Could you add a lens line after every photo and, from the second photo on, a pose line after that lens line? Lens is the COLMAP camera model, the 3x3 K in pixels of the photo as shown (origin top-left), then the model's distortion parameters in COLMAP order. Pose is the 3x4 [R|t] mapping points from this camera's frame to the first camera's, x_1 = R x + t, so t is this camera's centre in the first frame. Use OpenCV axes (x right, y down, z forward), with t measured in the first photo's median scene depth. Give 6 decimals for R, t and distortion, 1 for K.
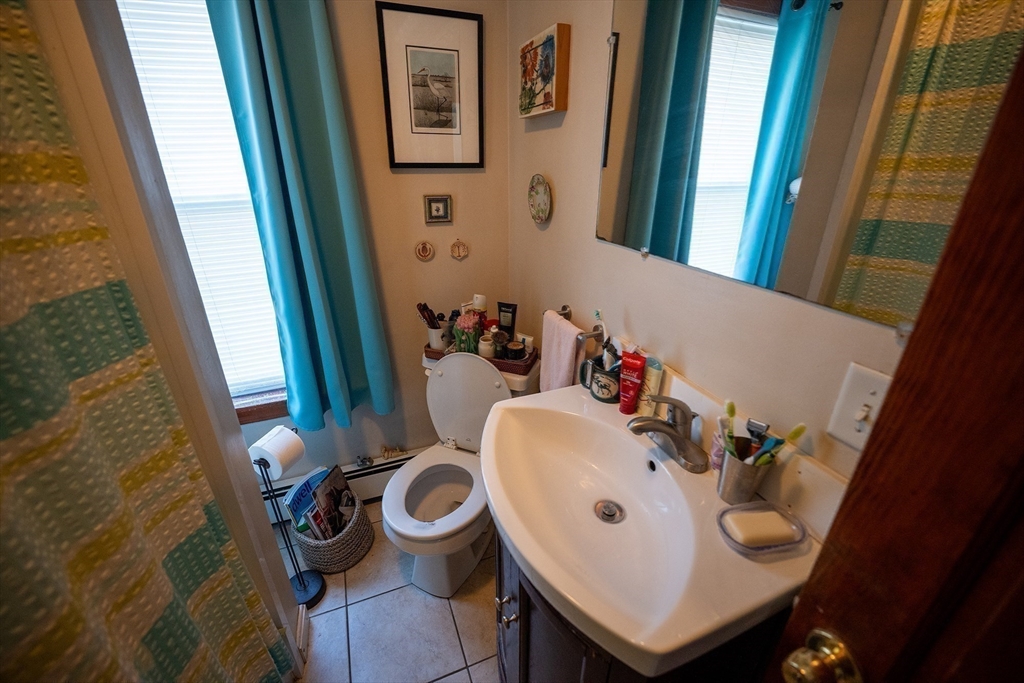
lens RADIAL K [[416.3, 0, 511.1], [0, 416.3, 342.7], [0, 0, 1]] dist [-0.029476, 0.004202]
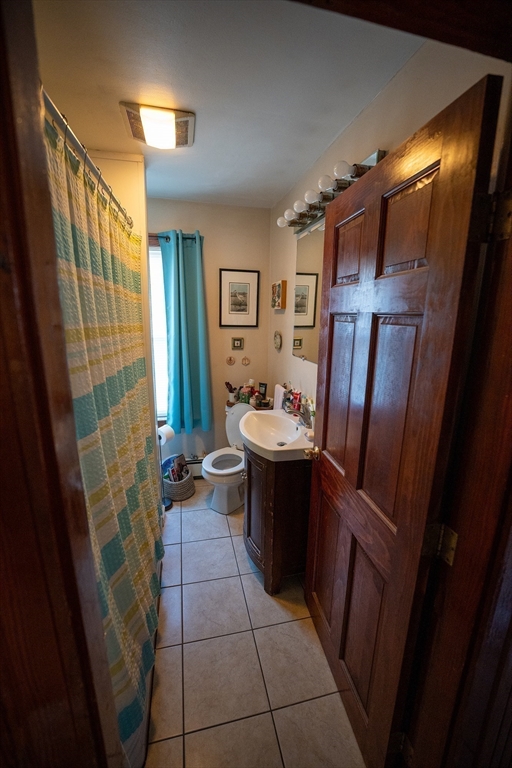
lens RADIAL K [[312.2, 0, 256.3], [0, 312.2, 384.8], [0, 0, 1]] dist [-0.029476, 0.004202]
pose [[0.988483, 0.045934, -0.144194, 0.203699], [-0.072966, 0.979416, -0.188202, 0.244000], [0.132581, 0.196556, 0.971488, -0.691648]]
